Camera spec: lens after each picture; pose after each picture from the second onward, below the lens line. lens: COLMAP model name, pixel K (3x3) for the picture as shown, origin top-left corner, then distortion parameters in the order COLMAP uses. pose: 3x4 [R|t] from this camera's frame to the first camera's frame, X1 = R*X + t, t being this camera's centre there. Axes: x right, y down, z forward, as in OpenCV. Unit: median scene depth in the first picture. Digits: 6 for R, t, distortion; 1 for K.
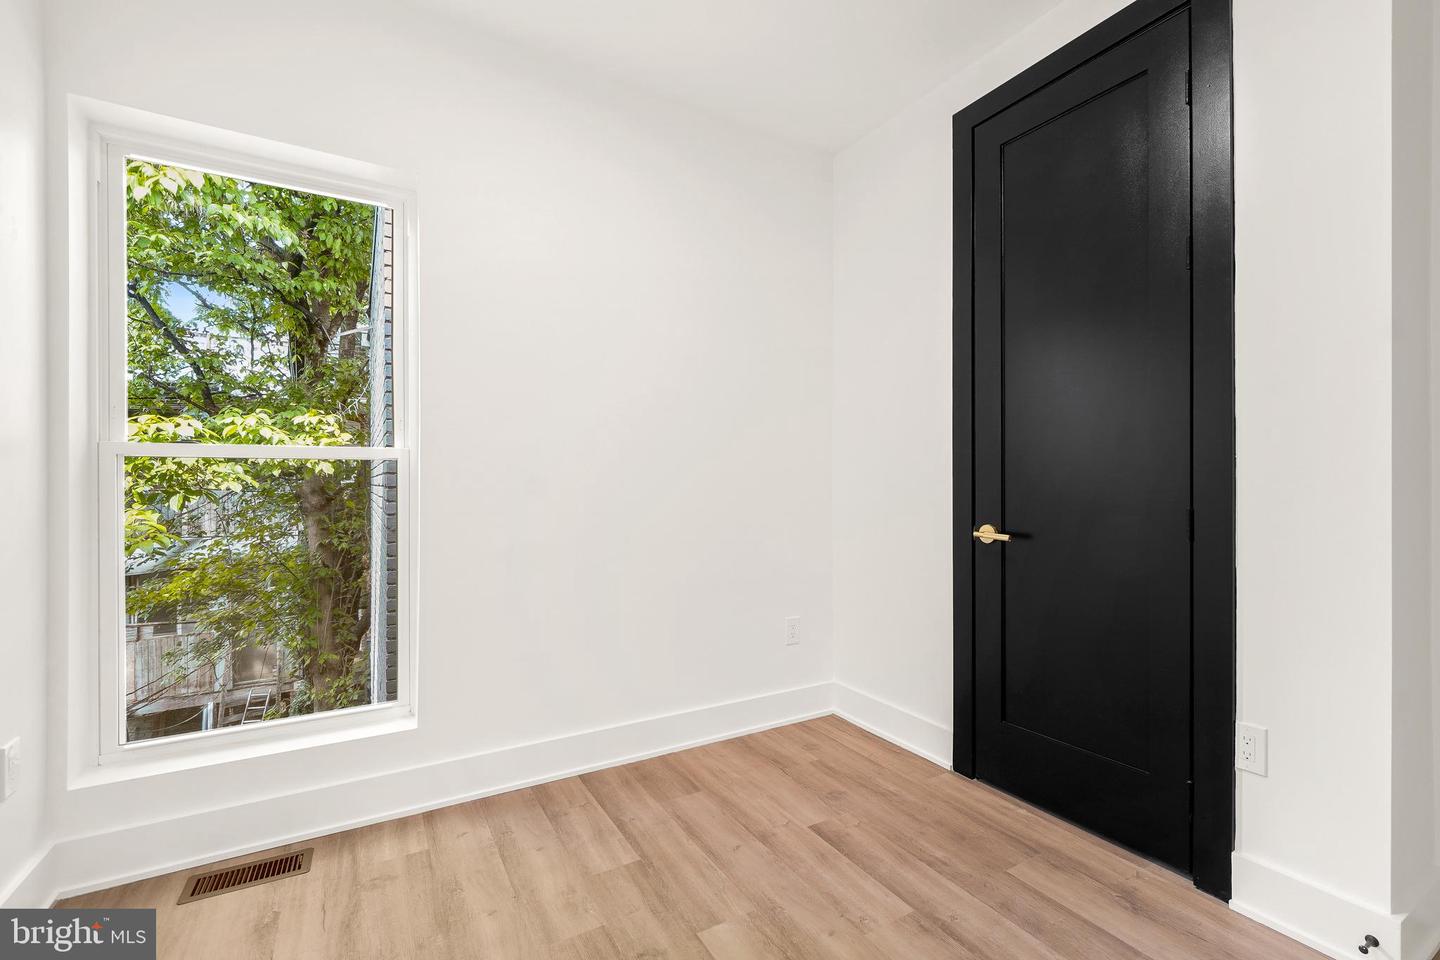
lens RADIAL K [[632.0, 0, 731.5], [0, 632.0, 483.7], [0, 0, 1]] dist [0.010626, 0.000452]
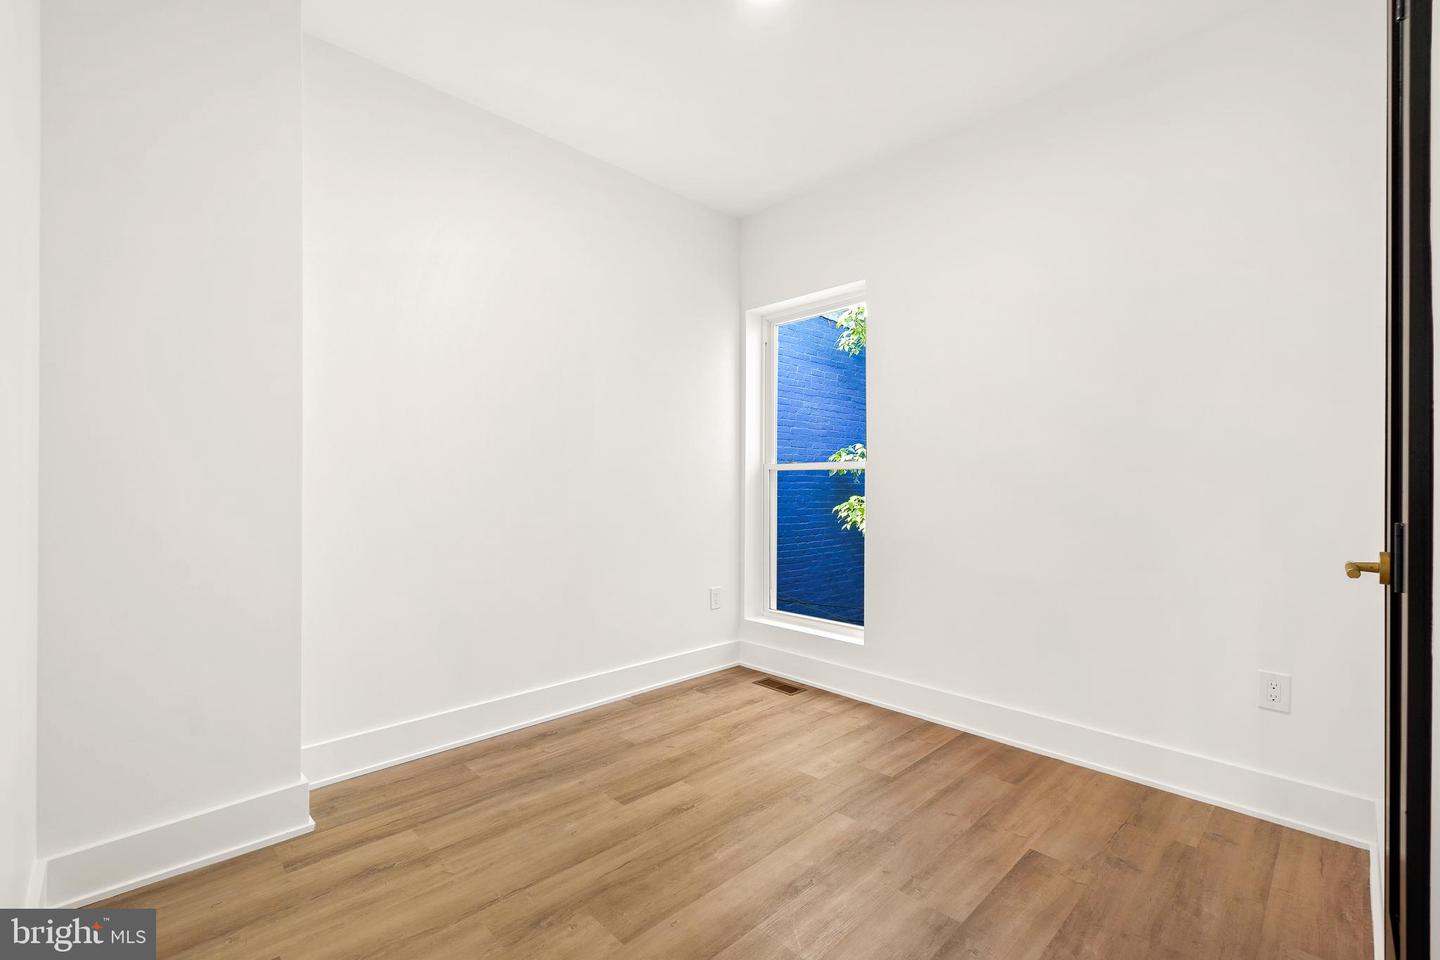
lens RADIAL K [[632.0, 0, 731.5], [0, 632.0, 483.7], [0, 0, 1]] dist [0.010626, 0.000452]
pose [[0.252965, 0.002548, -0.967472, 0.898578], [-0.006351, 0.999979, 0.000973, -0.000297], [0.967455, 0.005898, 0.252976, 0.318733]]
